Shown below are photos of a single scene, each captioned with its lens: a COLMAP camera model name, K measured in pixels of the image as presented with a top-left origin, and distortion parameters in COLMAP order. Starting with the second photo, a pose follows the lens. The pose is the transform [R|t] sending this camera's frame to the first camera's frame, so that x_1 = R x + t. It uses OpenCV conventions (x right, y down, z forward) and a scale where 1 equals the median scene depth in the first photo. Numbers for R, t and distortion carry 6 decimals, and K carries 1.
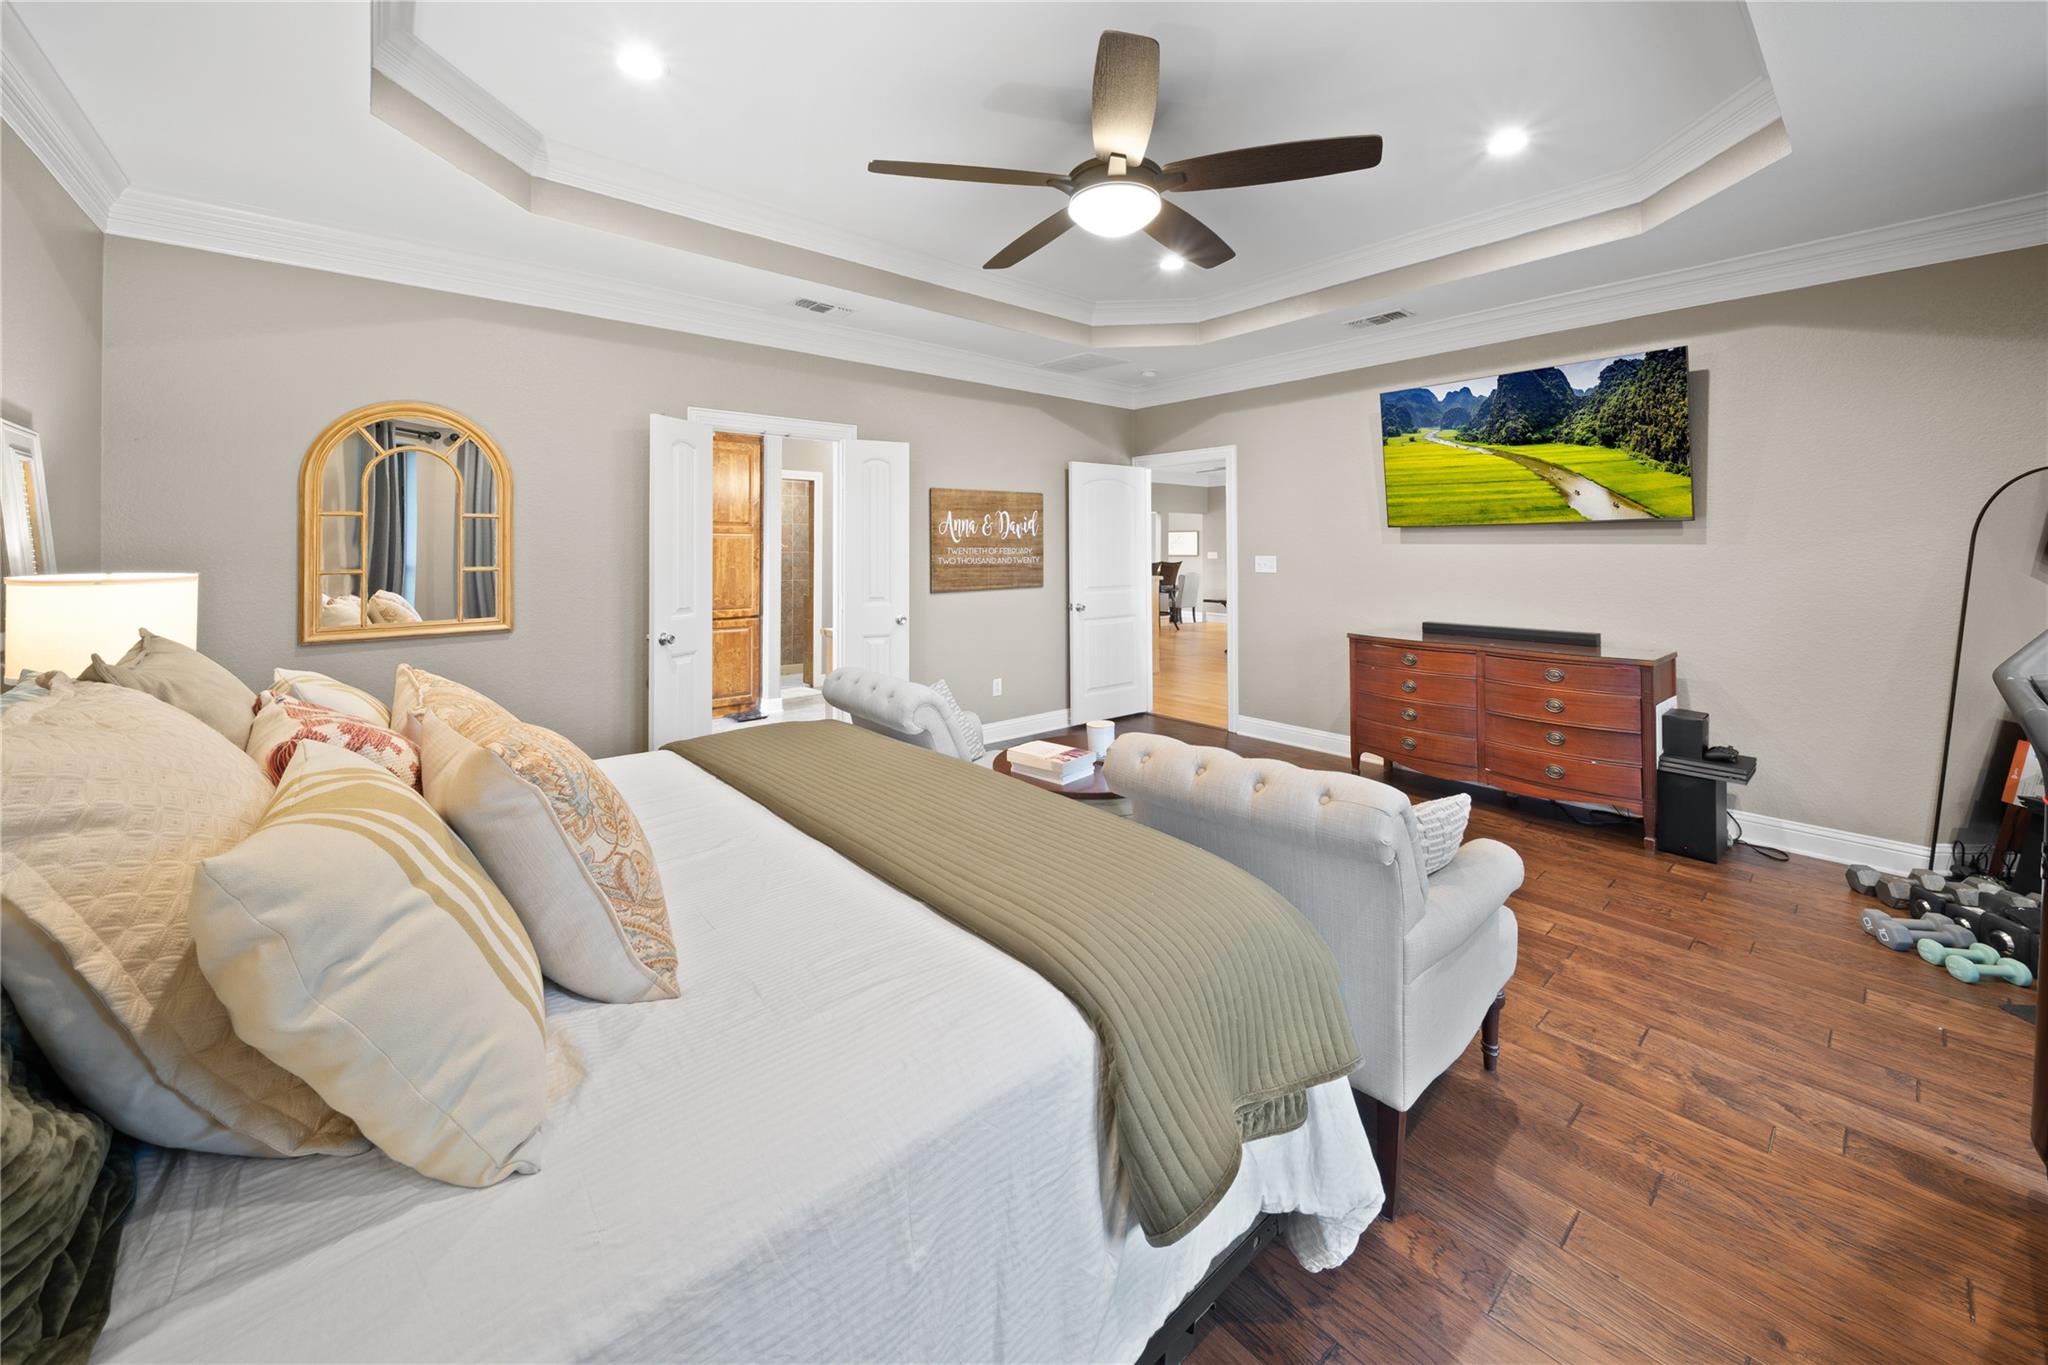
lens RADIAL K [[762.5, 0, 1026.4], [0, 762.5, 612.8], [0, 0, 1]] dist [-0.000898, -0.000089]
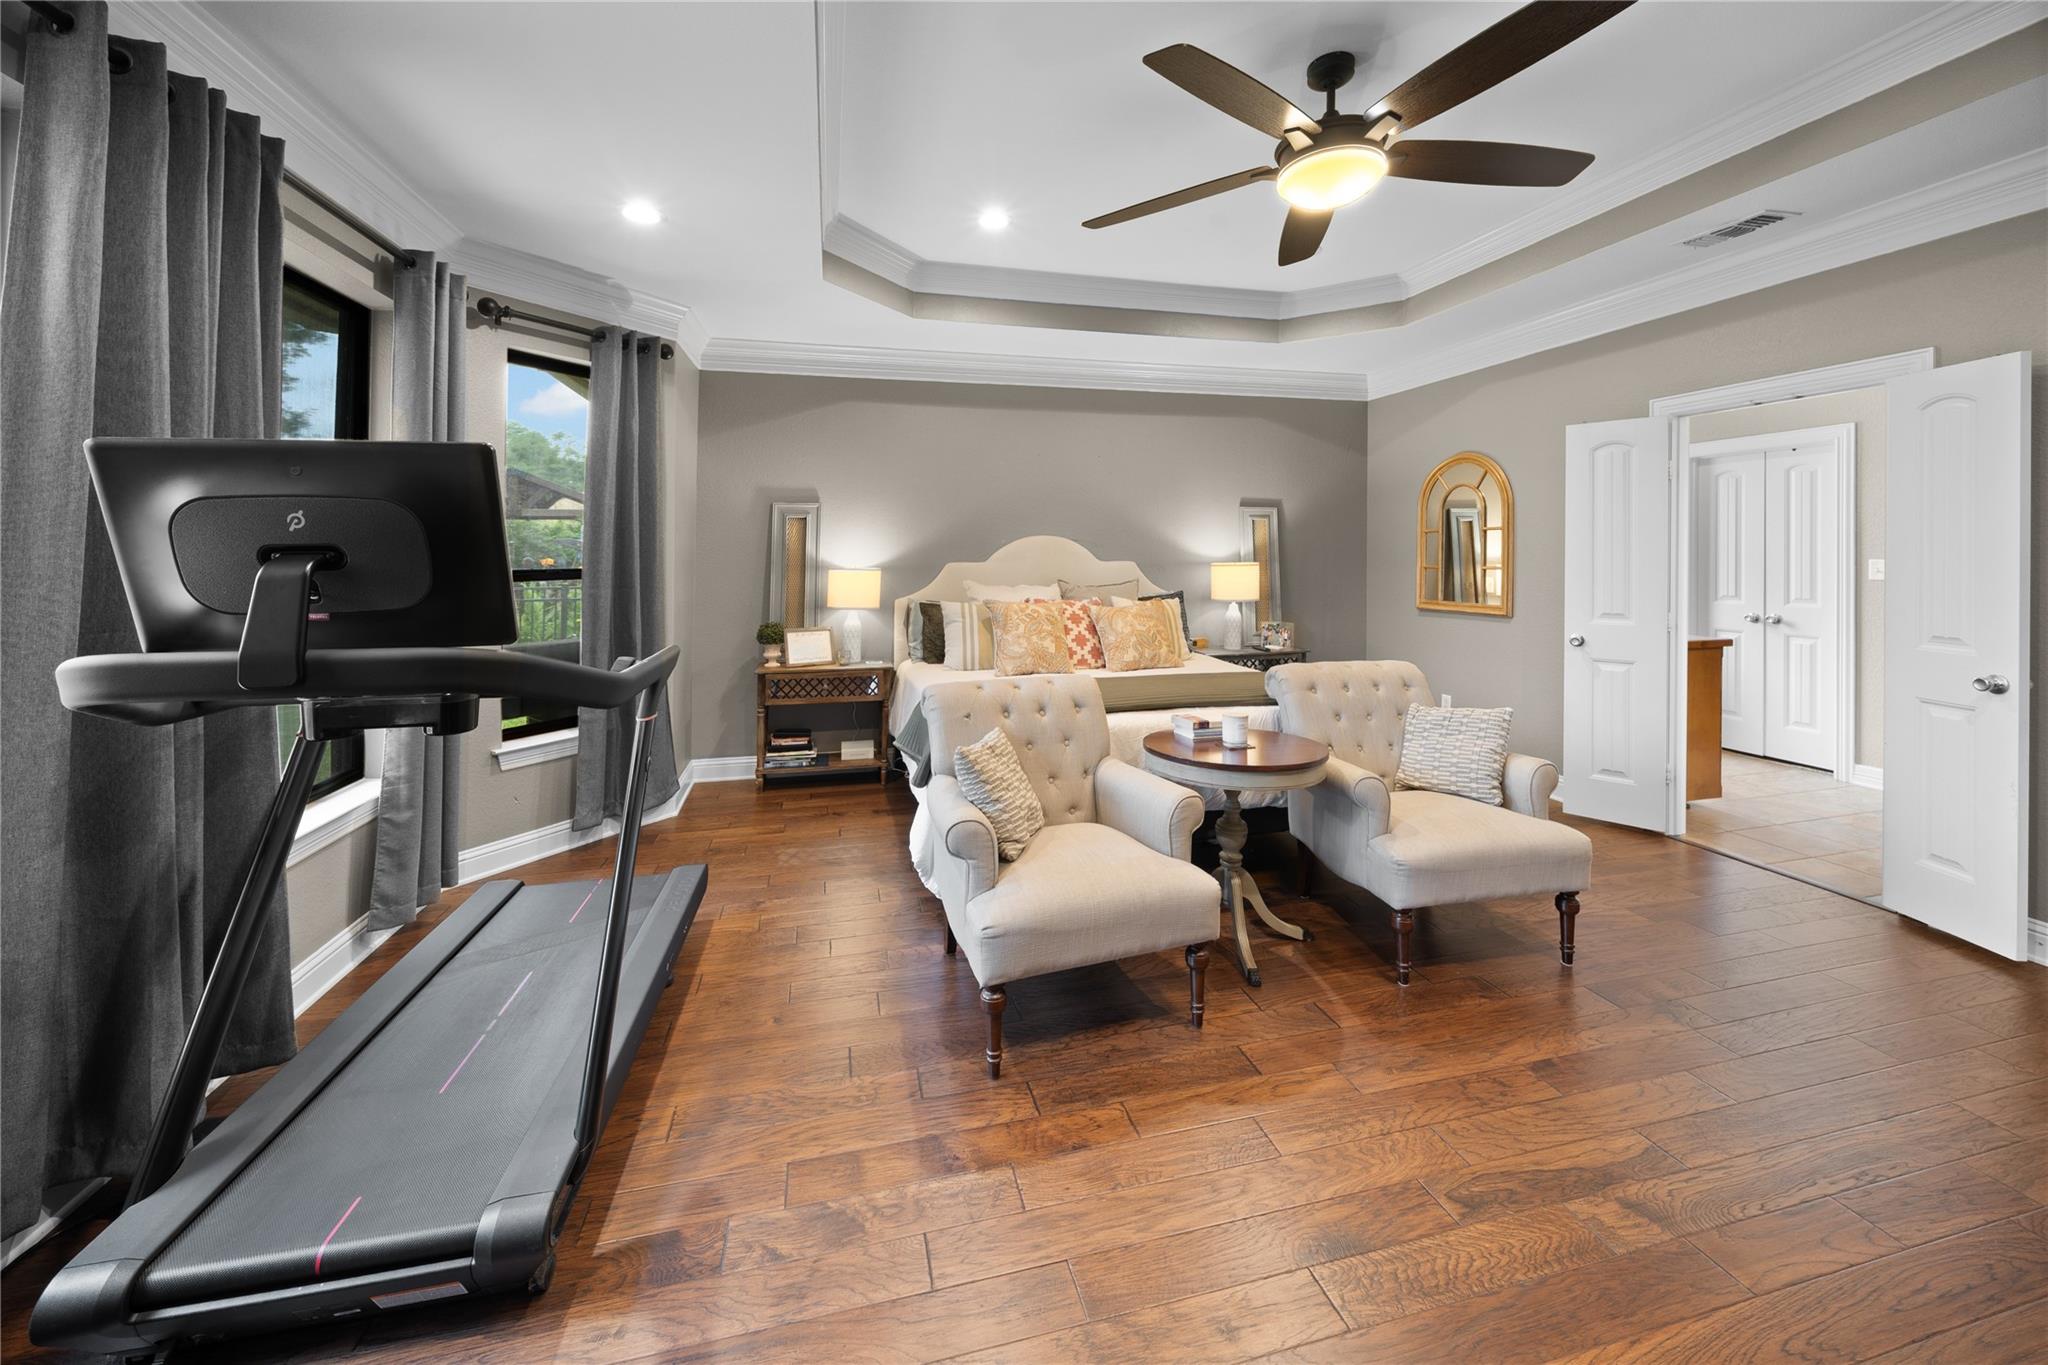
lens RADIAL K [[745.5, 0, 1024.0], [0, 745.5, 682.5], [0, 0, 1]] dist [-0.000621, -0.000077]
pose [[-0.447232, 0.150686, -0.881633, 1.380028], [-0.071619, 0.976508, 0.203232, -0.114617], [0.891546, 0.154033, -0.425933, 1.372576]]
